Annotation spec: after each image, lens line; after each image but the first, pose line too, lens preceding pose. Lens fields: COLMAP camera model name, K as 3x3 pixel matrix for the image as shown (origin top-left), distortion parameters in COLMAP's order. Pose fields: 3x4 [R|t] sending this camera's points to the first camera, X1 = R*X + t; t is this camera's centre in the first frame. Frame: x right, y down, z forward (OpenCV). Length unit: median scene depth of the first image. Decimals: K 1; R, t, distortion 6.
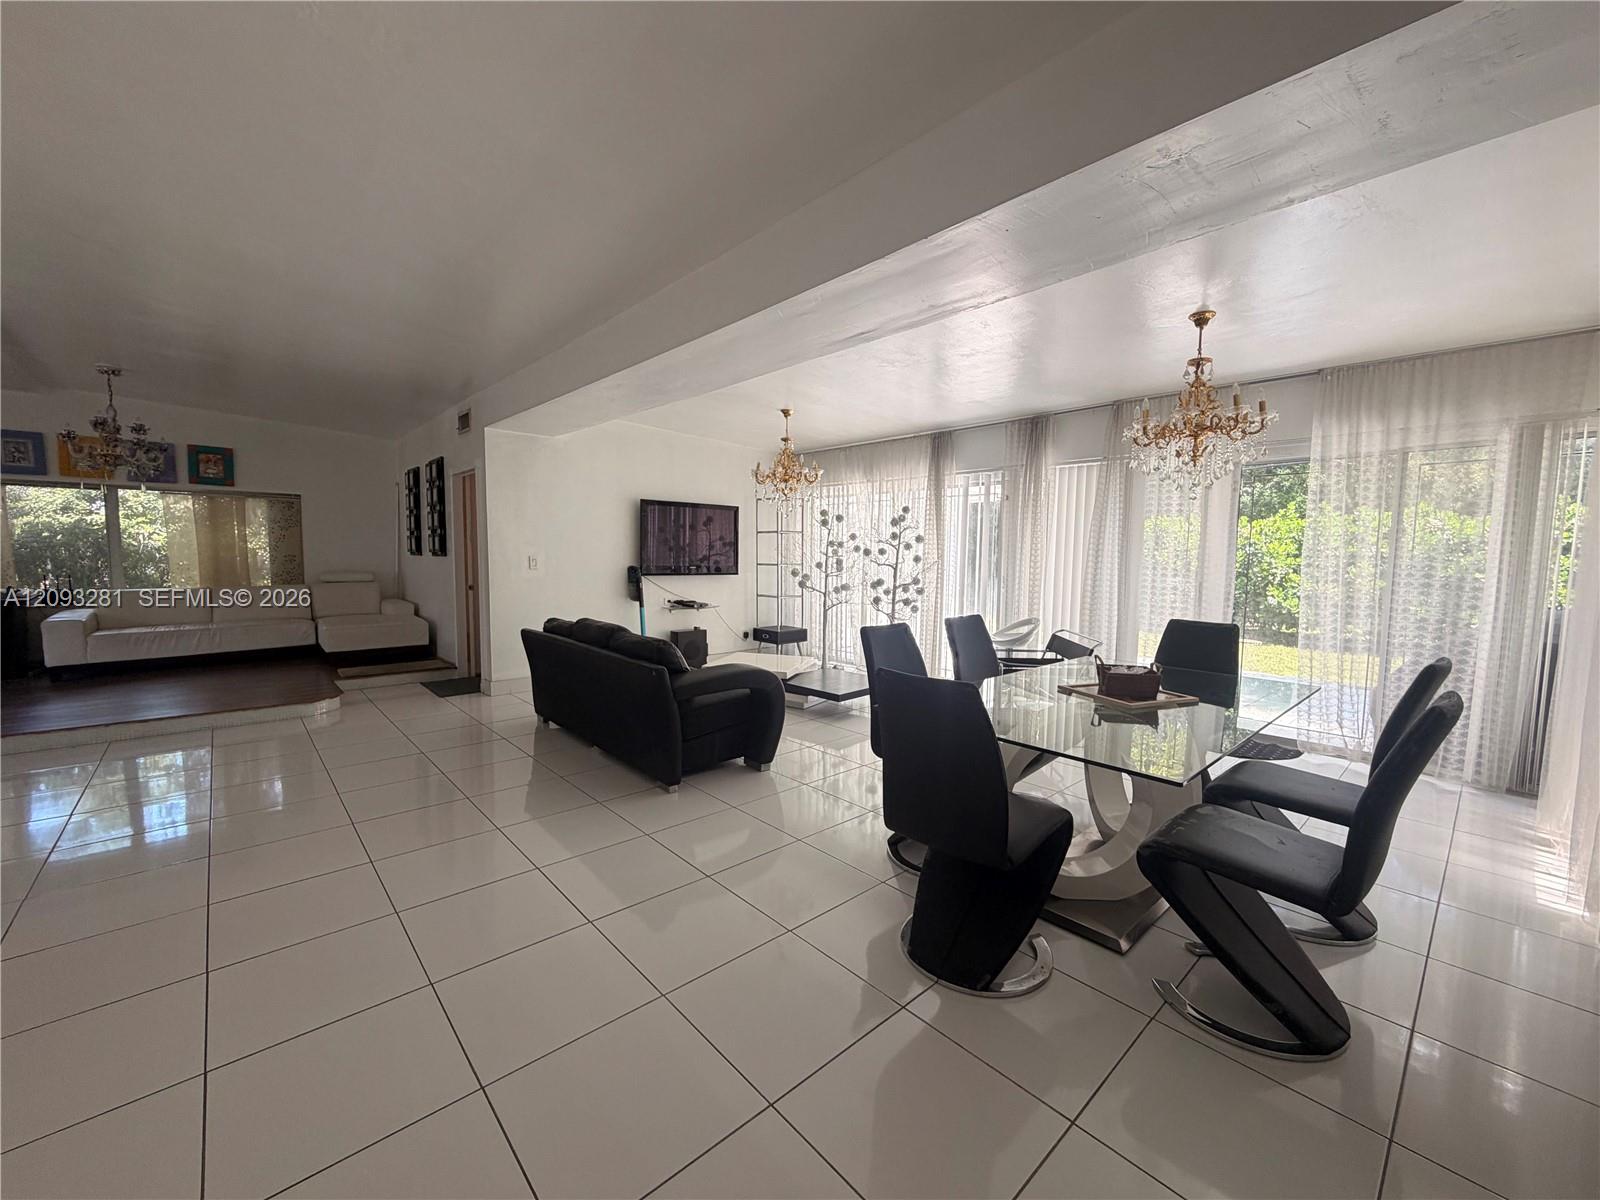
lens RADIAL K [[639.2, 0, 794.5], [0, 639.2, 604.6], [0, 0, 1]] dist [0.000418, 0.000590]
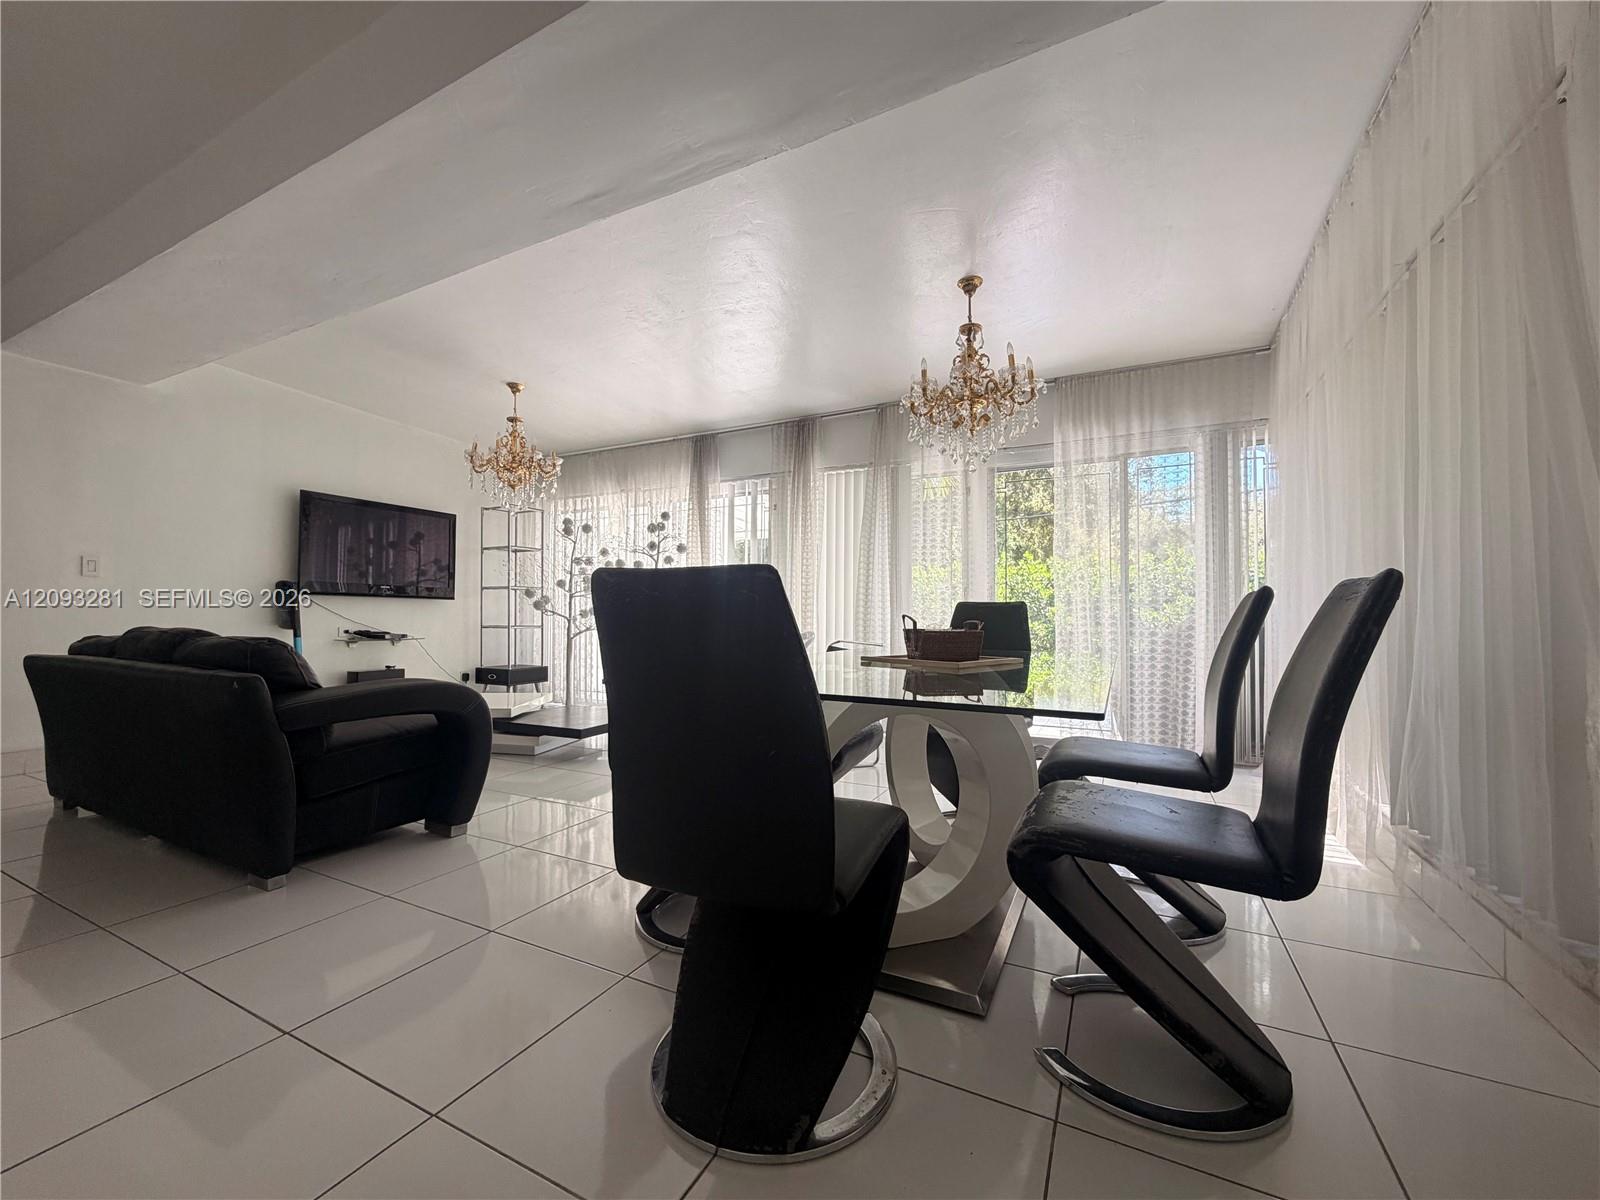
lens RADIAL K [[639.2, 0, 799.2], [0, 639.2, 610.9], [0, 0, 1]] dist [0.000418, 0.000590]
pose [[0.932761, -0.002341, 0.360487, 0.034331], [0.034341, 0.996008, -0.082391, 0.065117], [-0.358855, 0.089230, 0.929118, 0.156389]]
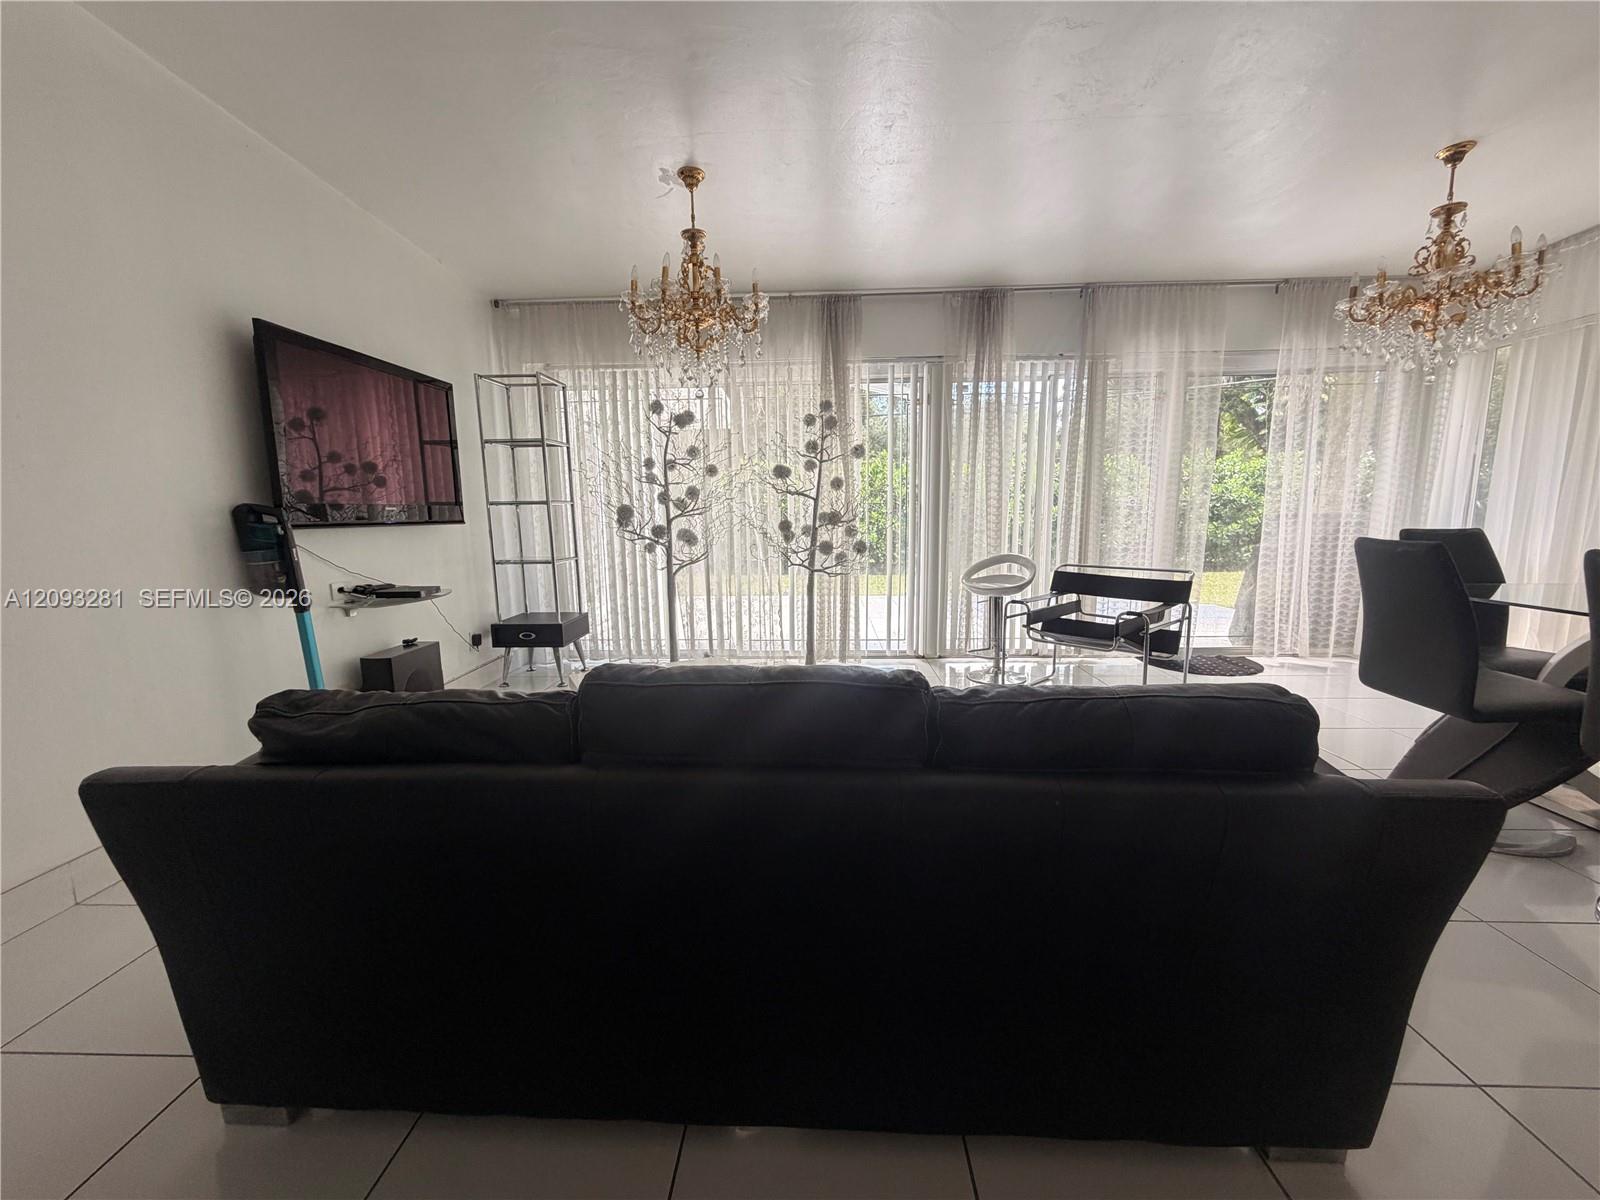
lens RADIAL K [[639.2, 0, 798.8], [0, 639.2, 603.1], [0, 0, 1]] dist [0.000418, 0.000590]
pose [[0.695532, -0.125471, 0.707455, -0.372340], [0.080294, 0.992040, 0.097004, -0.017367], [-0.713995, -0.010665, 0.700070, 0.639356]]
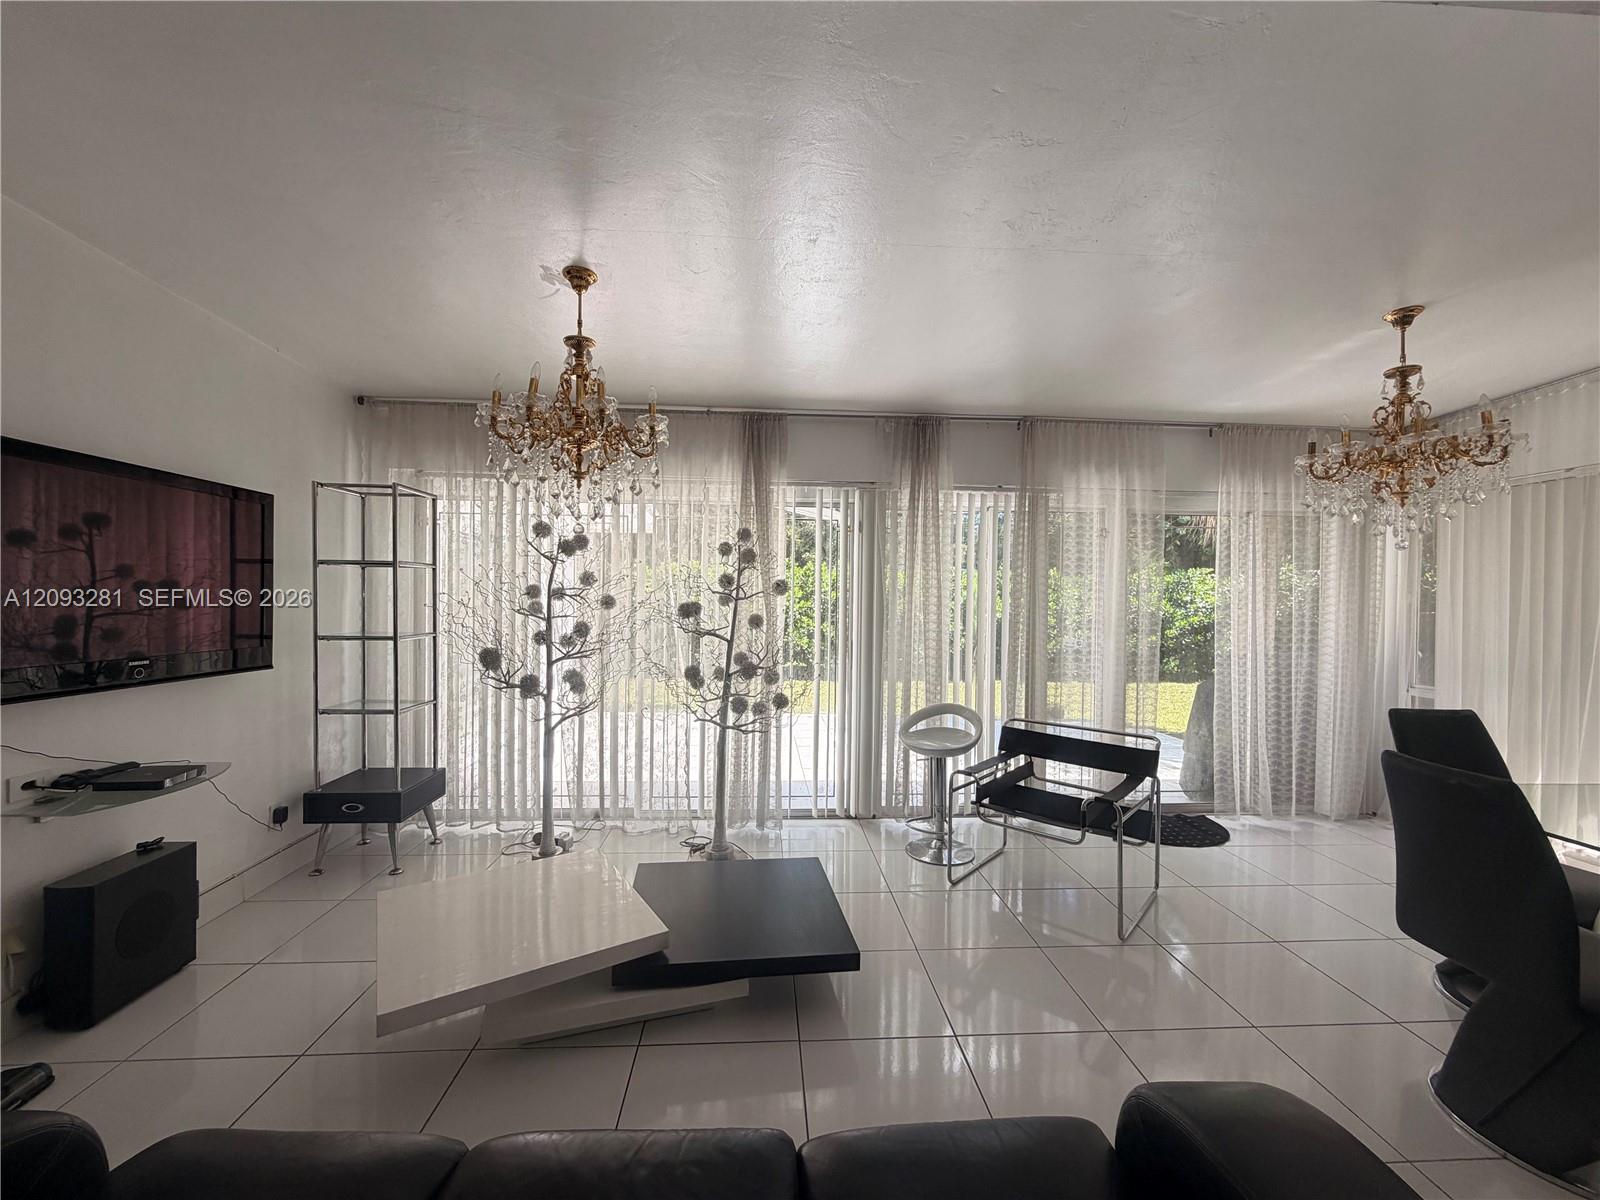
lens RADIAL K [[639.2, 0, 798.7], [0, 639.2, 603.5], [0, 0, 1]] dist [0.000418, 0.000590]
pose [[0.618725, -0.010960, 0.785531, -0.270801], [0.059474, 0.997687, -0.032925, -0.075443], [-0.783353, 0.067090, 0.617946, 0.701065]]
